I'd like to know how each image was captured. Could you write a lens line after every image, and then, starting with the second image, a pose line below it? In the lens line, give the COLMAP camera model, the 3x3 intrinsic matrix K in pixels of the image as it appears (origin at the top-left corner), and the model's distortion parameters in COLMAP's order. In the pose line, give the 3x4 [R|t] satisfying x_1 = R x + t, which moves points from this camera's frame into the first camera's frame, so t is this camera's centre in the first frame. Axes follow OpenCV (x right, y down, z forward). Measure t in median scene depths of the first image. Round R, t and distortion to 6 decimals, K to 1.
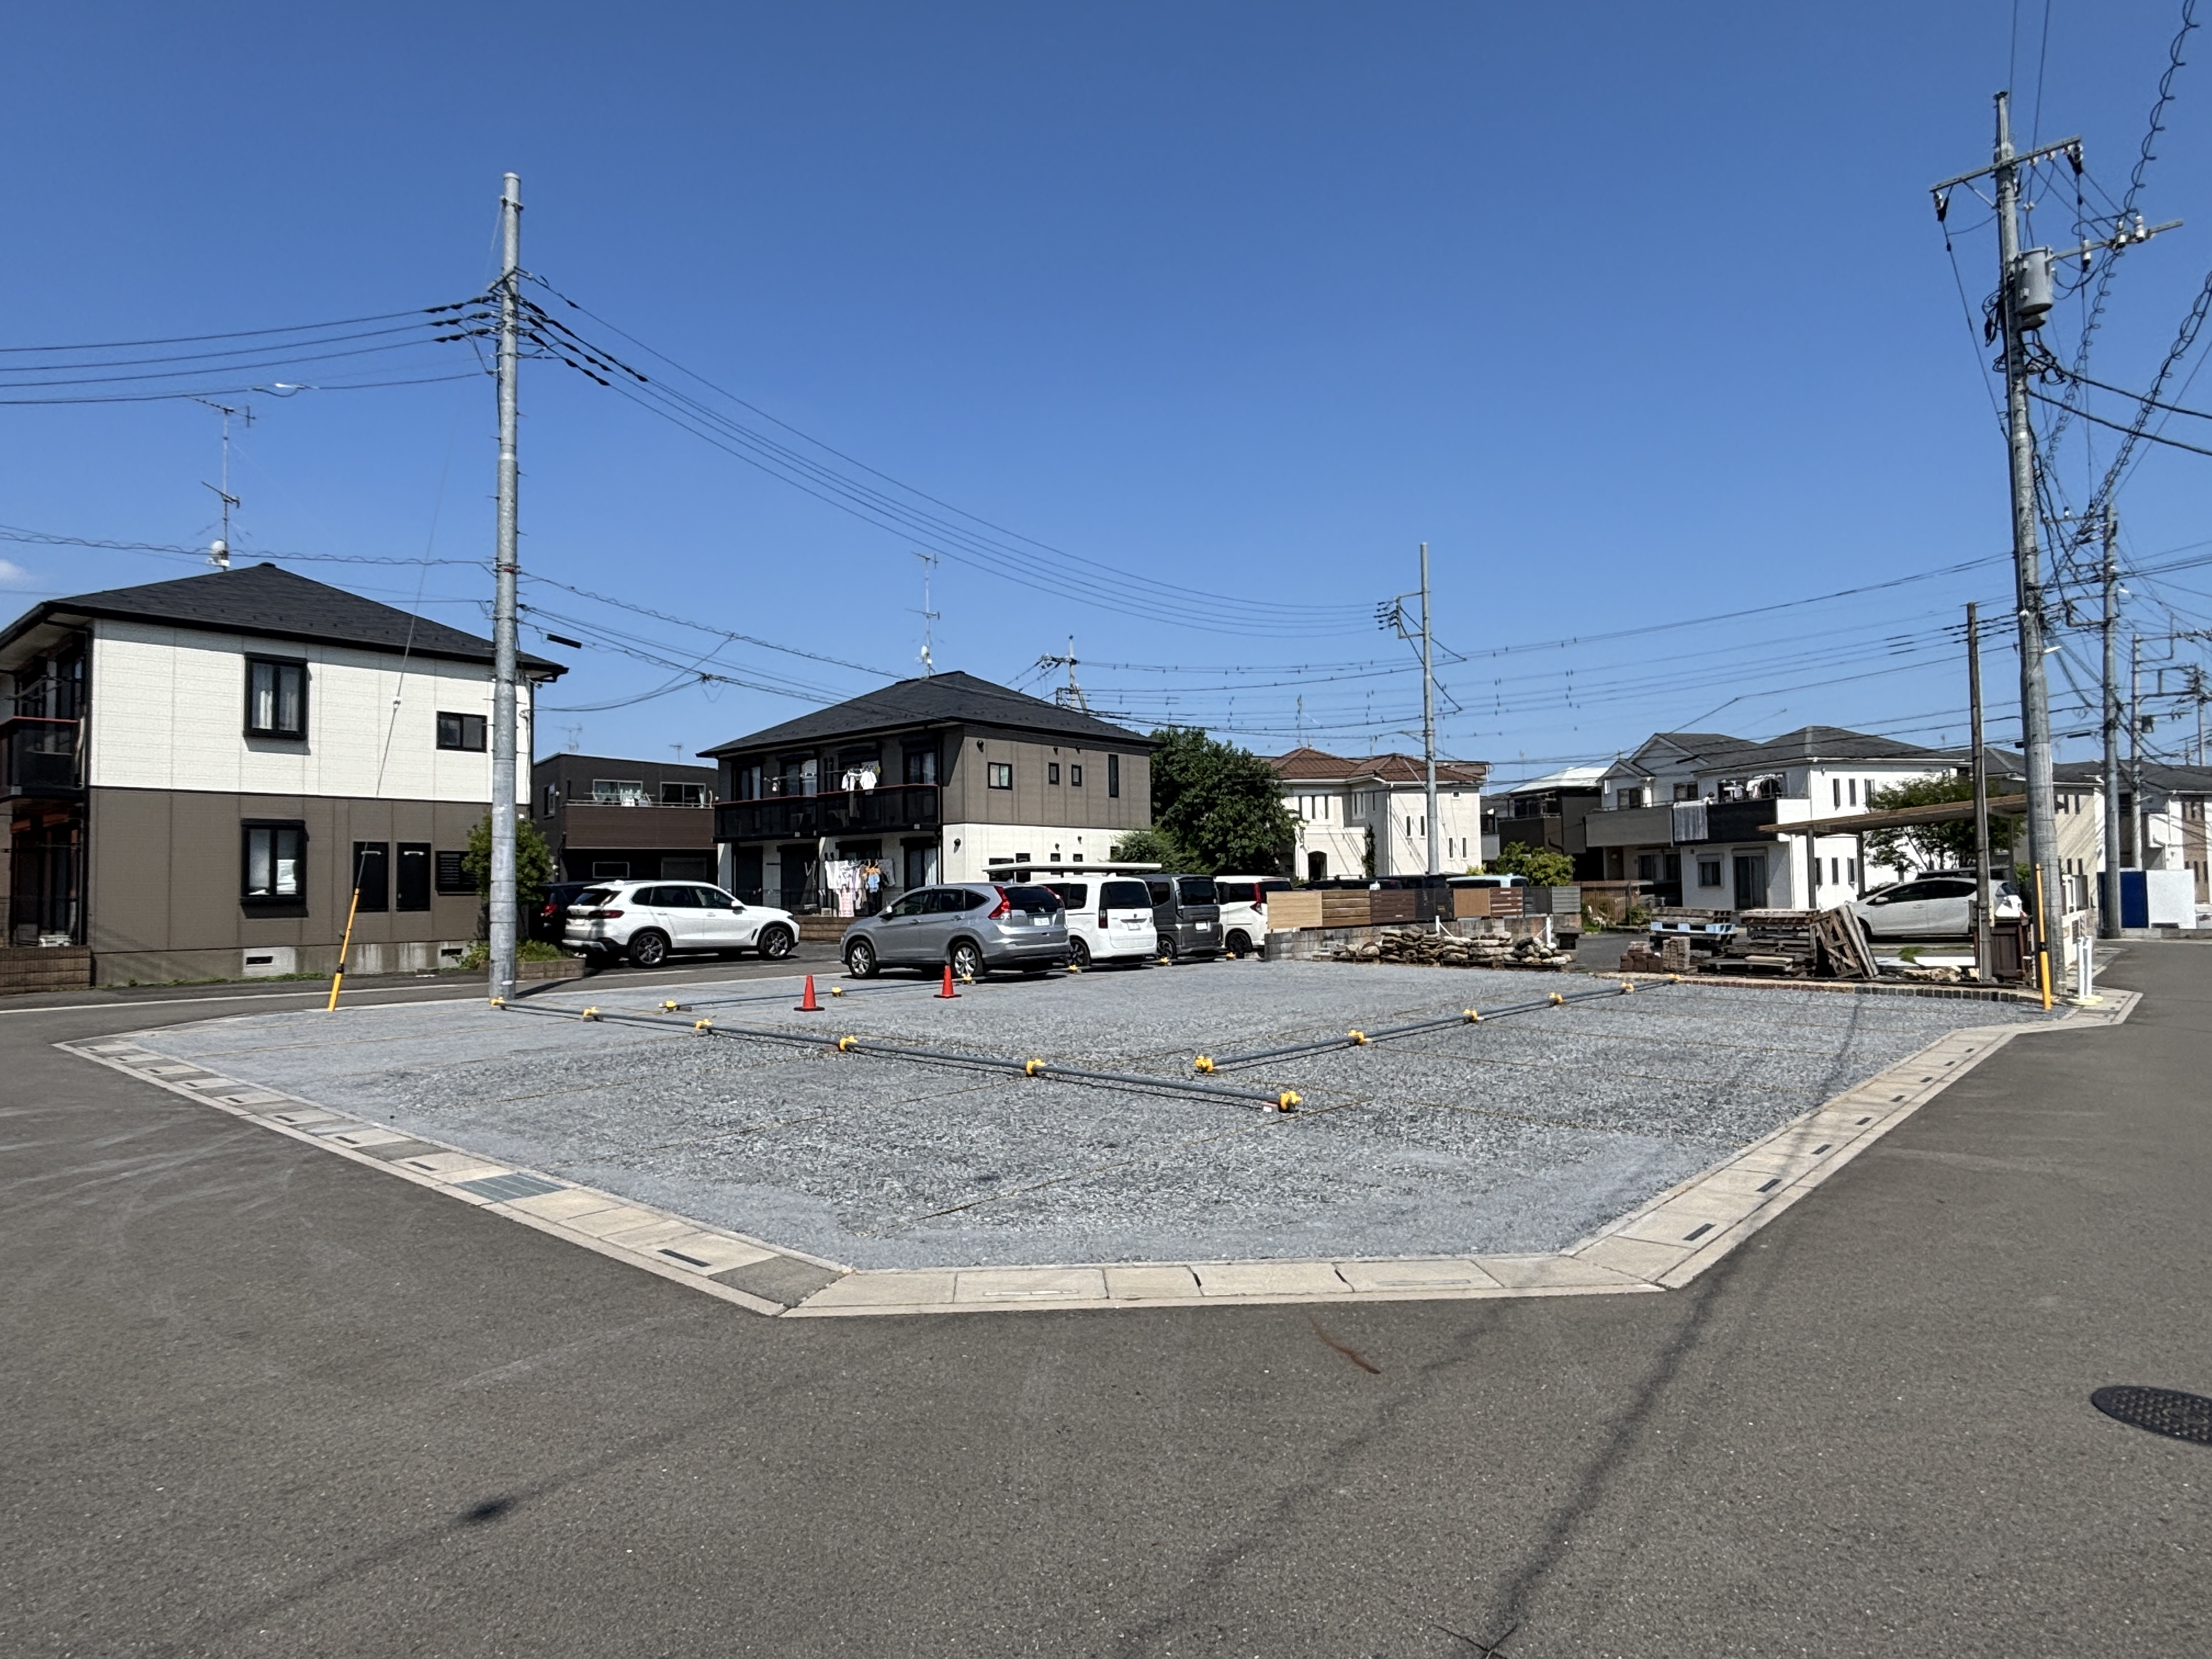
lens RADIAL K [[1246.2, 0, 1092.2], [0, 1246.2, 831.4], [0, 0, 1]] dist [0.012993, -0.000629]
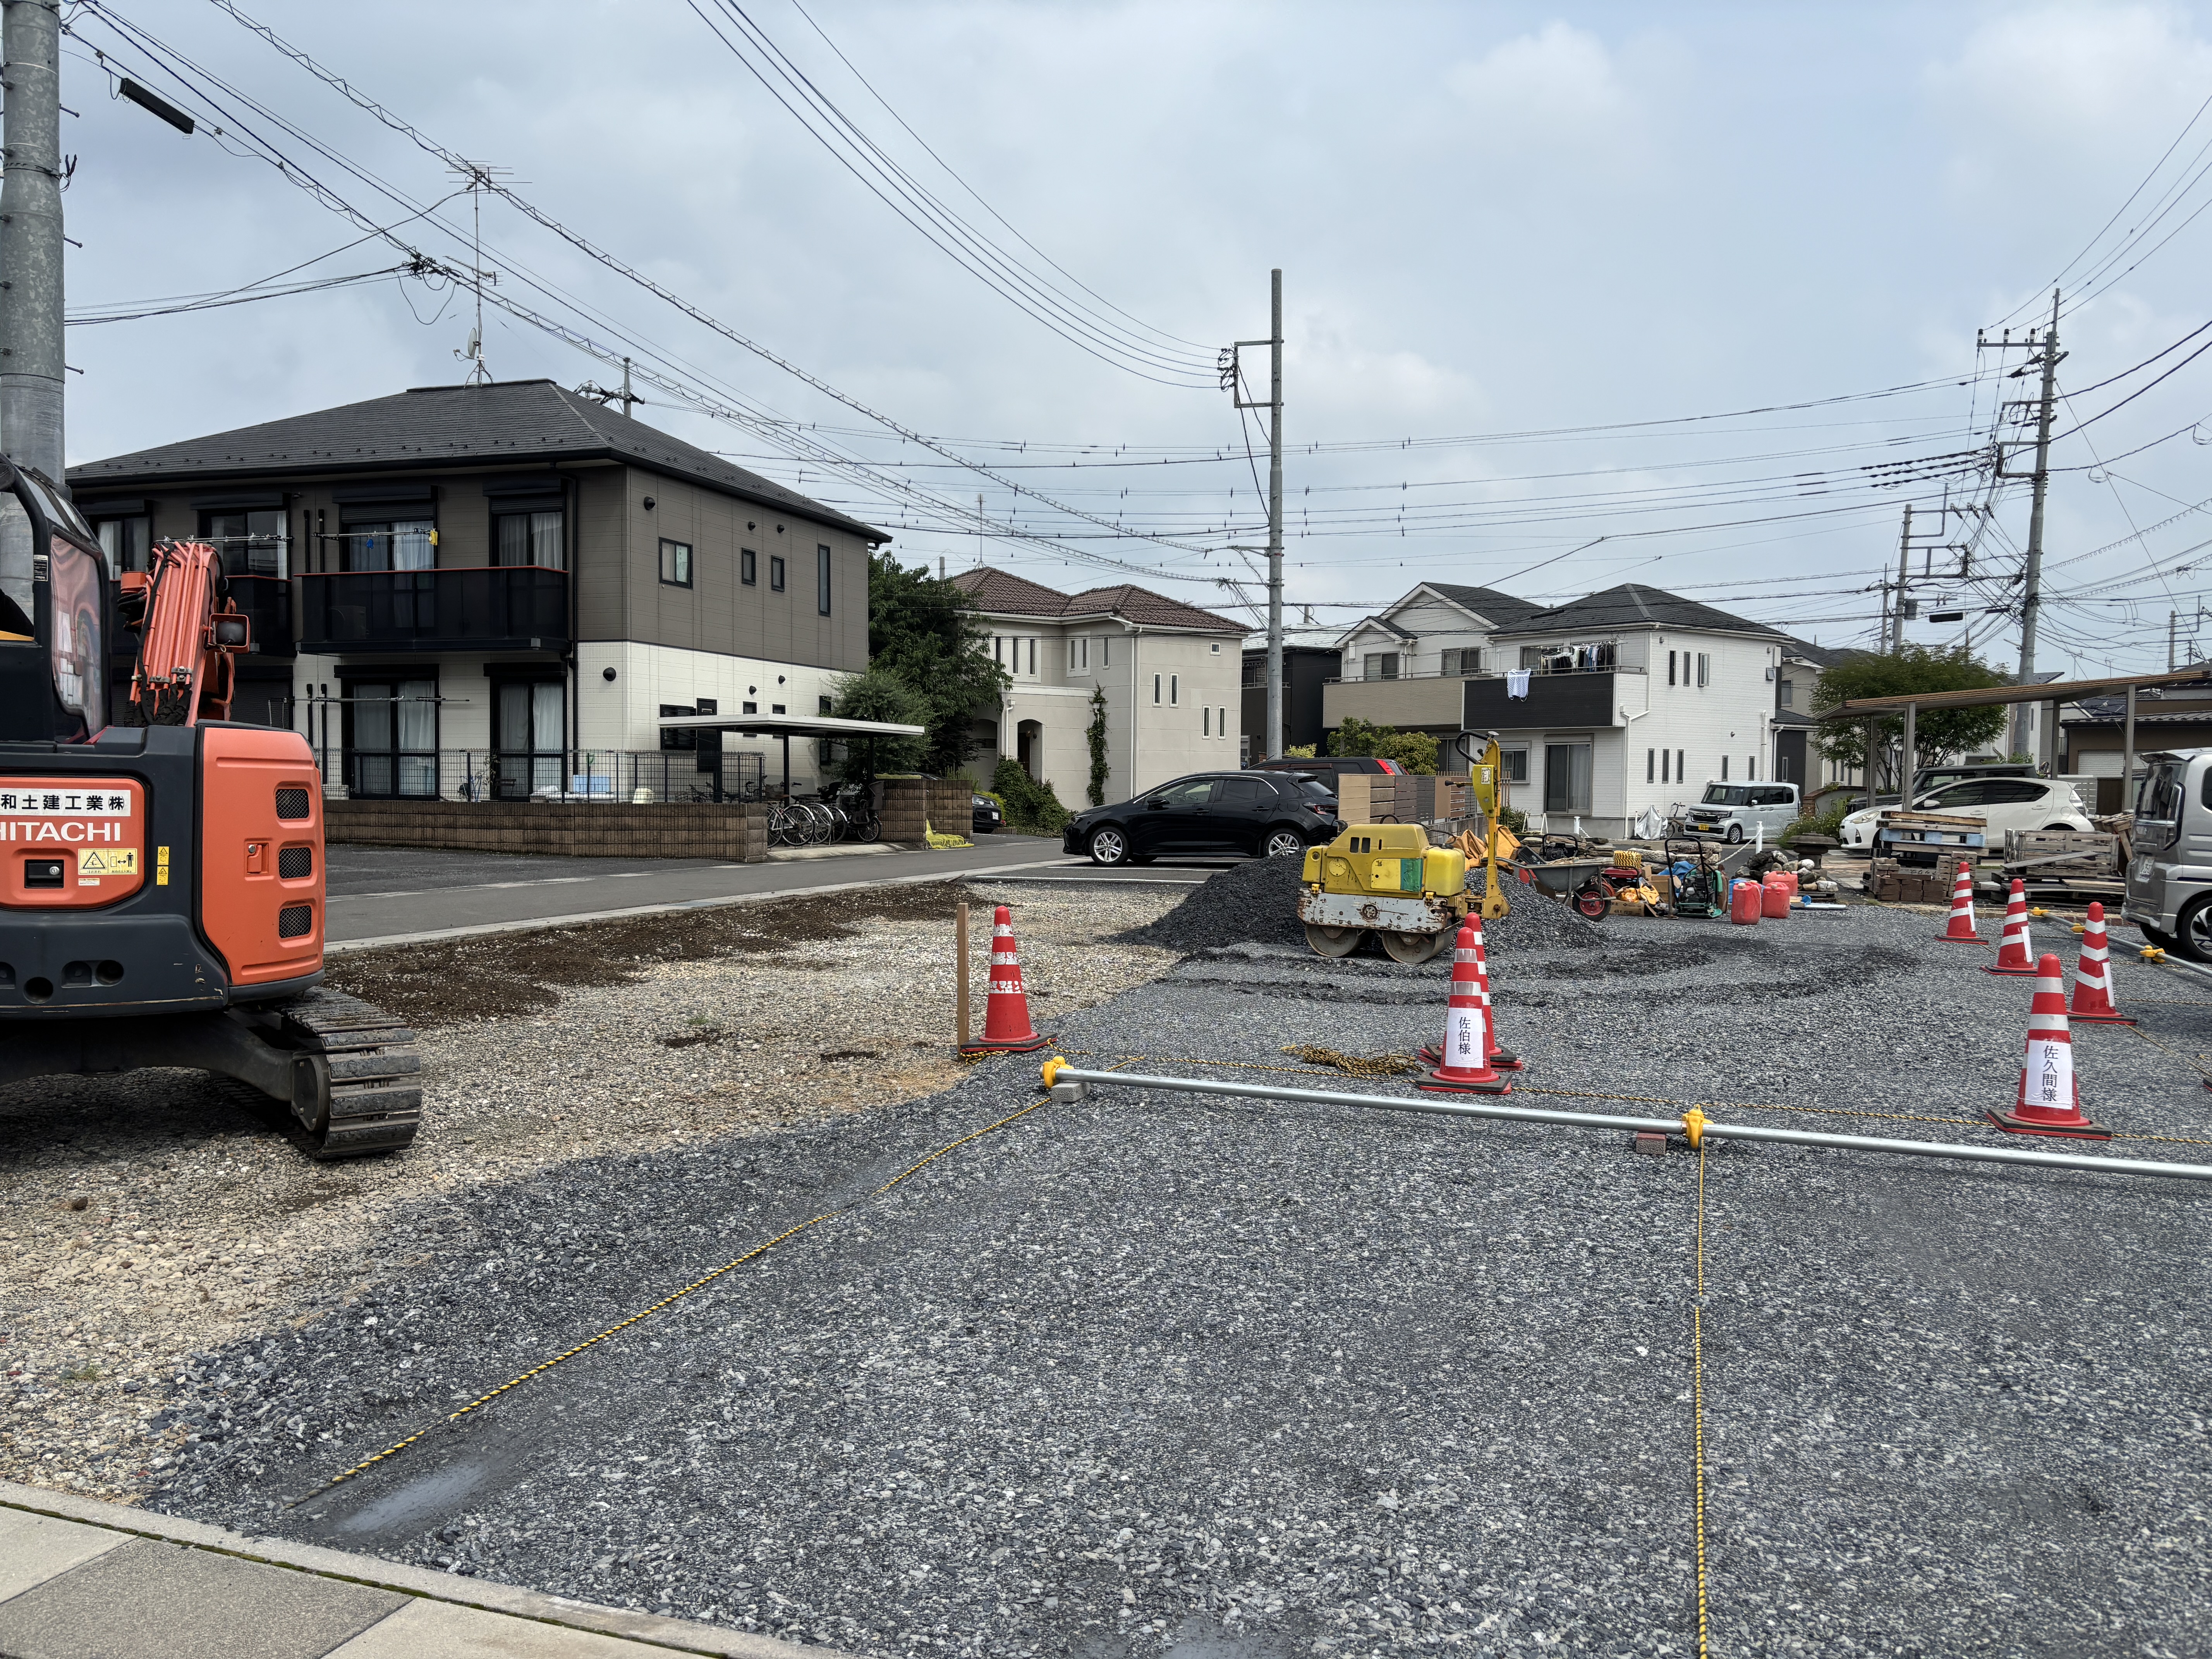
lens RADIAL K [[1673.5, 0, 1121.7], [0, 1673.5, 832.3], [0, 0, 1]] dist [0.007134, -0.009394]
pose [[0.917600, 0.013256, 0.397284, -0.188331], [-0.044186, 0.996651, 0.068801, 0.017398], [-0.395042, -0.080686, 0.915113, 0.196183]]
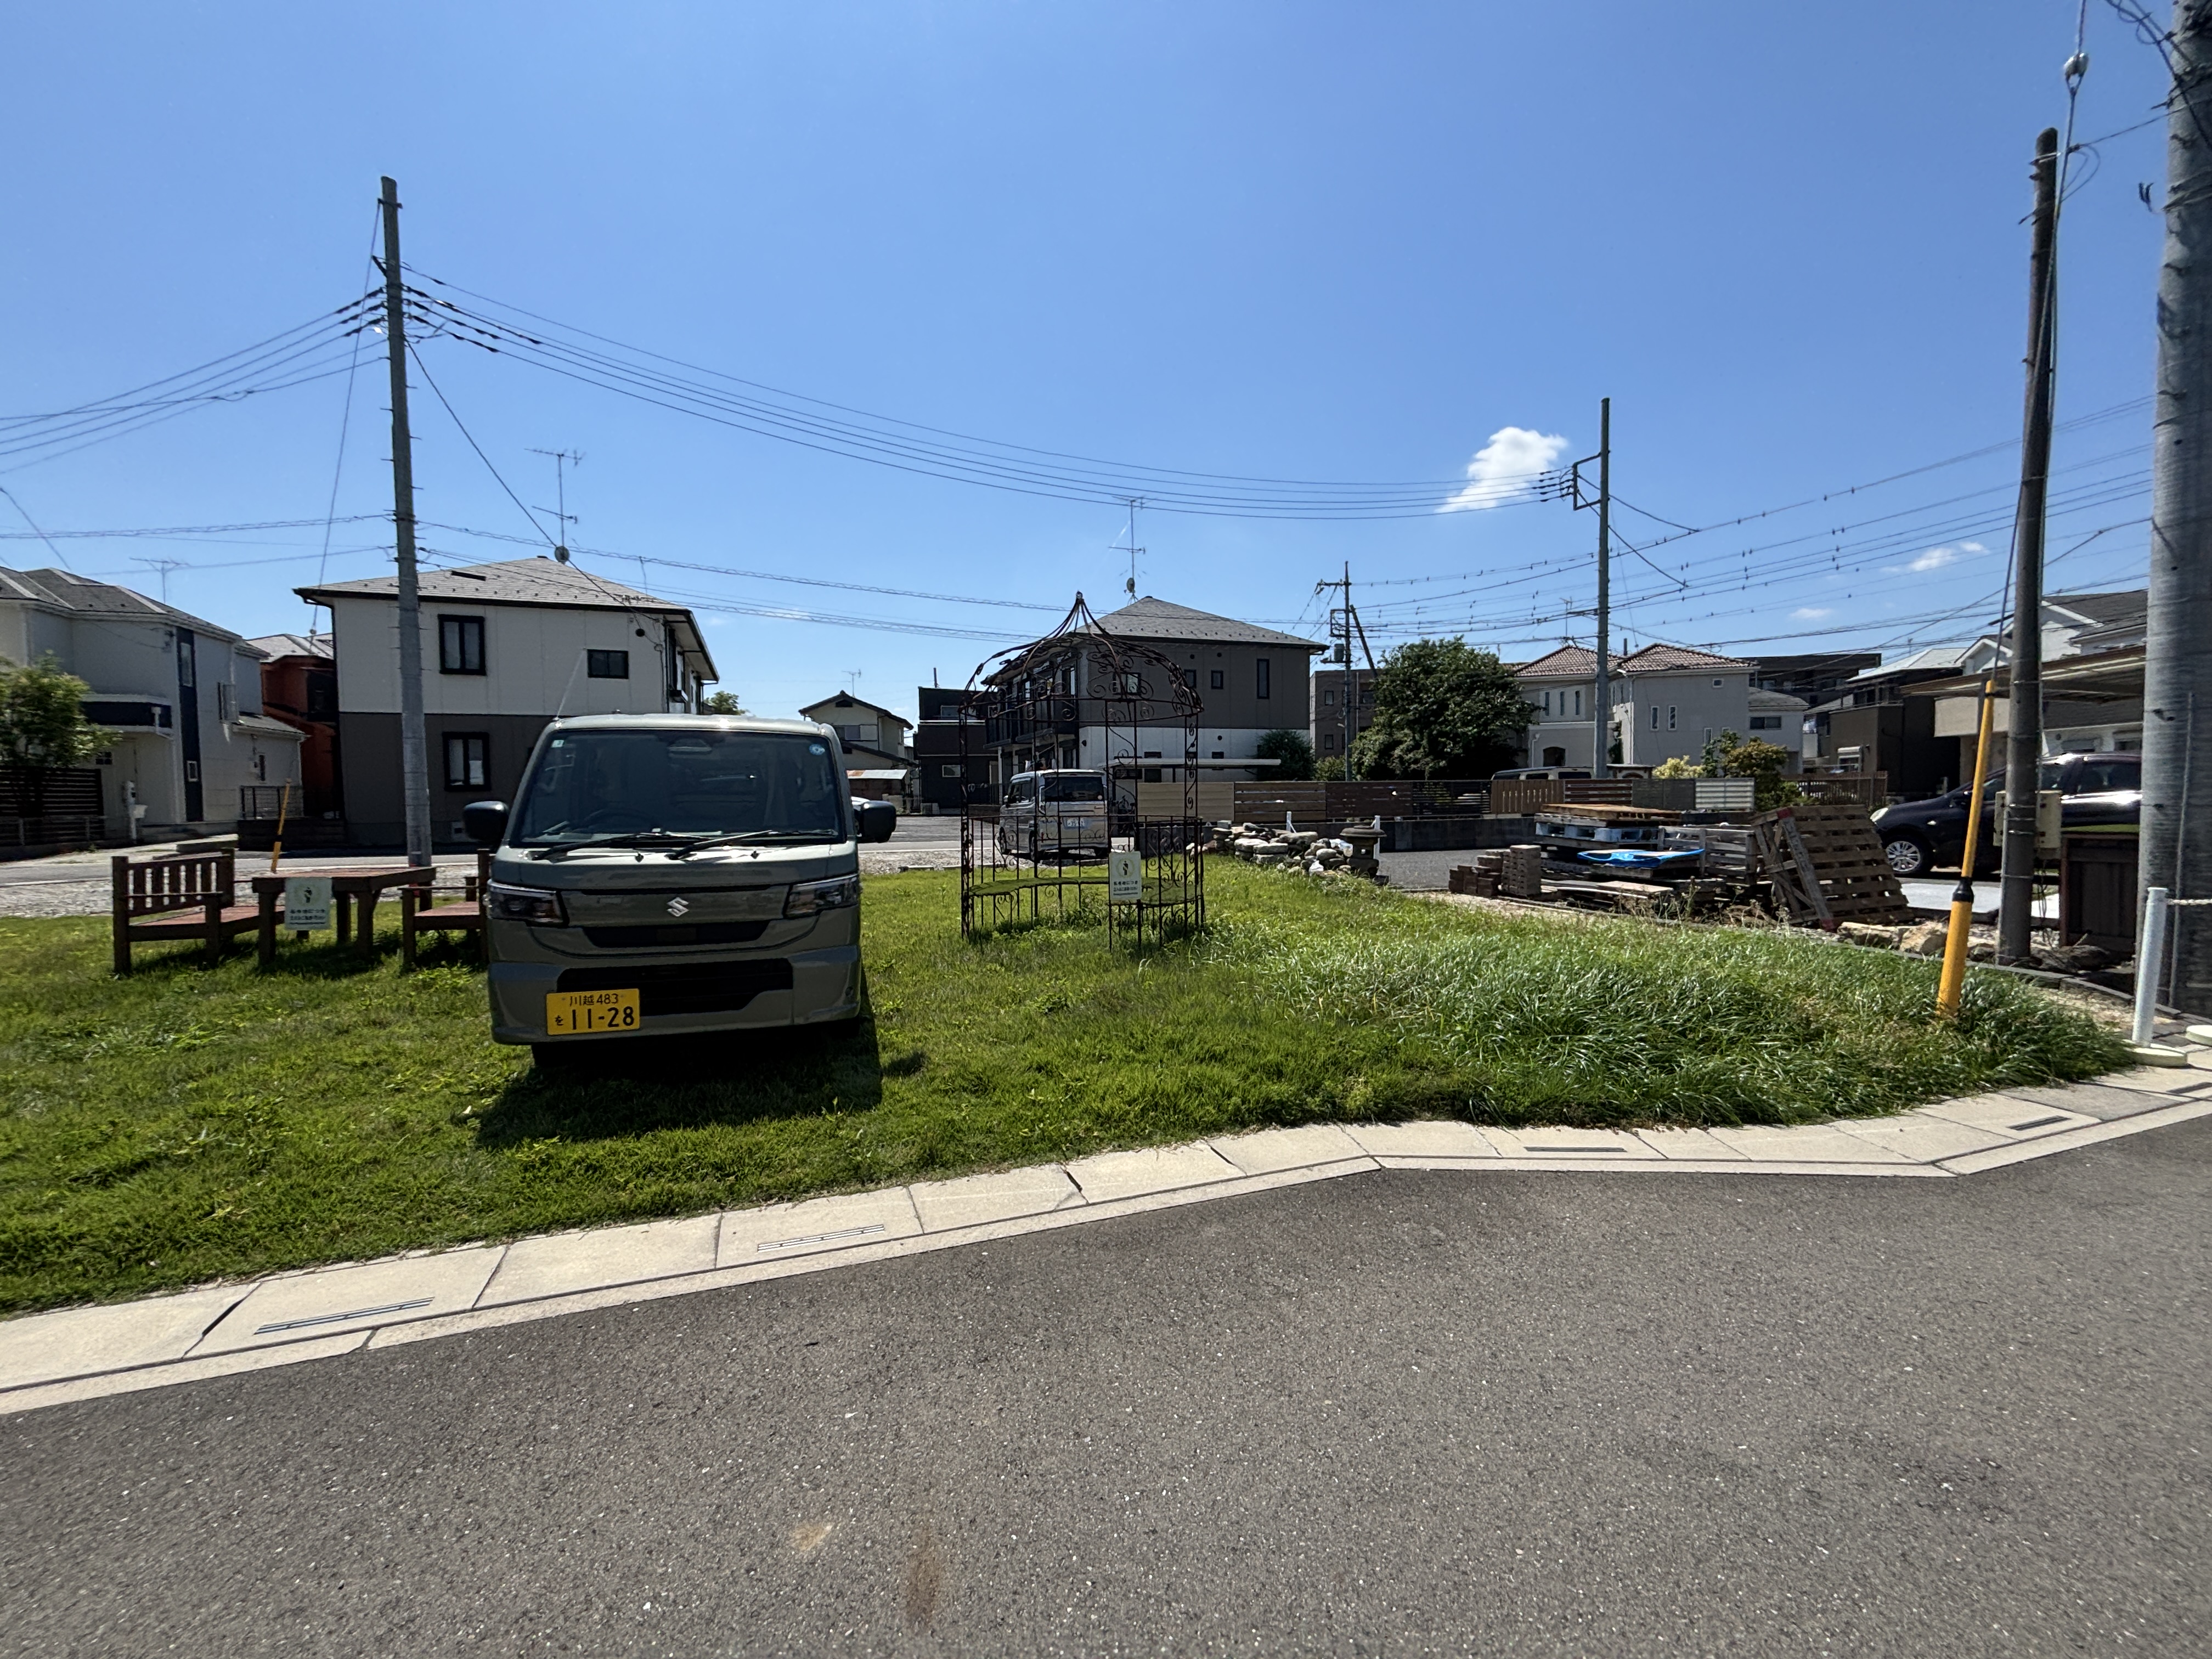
lens RADIAL K [[879.4, 0, 1108.8], [0, 879.4, 841.7], [0, 0, 1]] dist [-0.001664, -0.000747]
pose [[0.881274, 0.031084, -0.471582, 0.287172], [0.020240, 0.994437, 0.103371, 0.016006], [0.472172, -0.100643, 0.875742, 0.275711]]
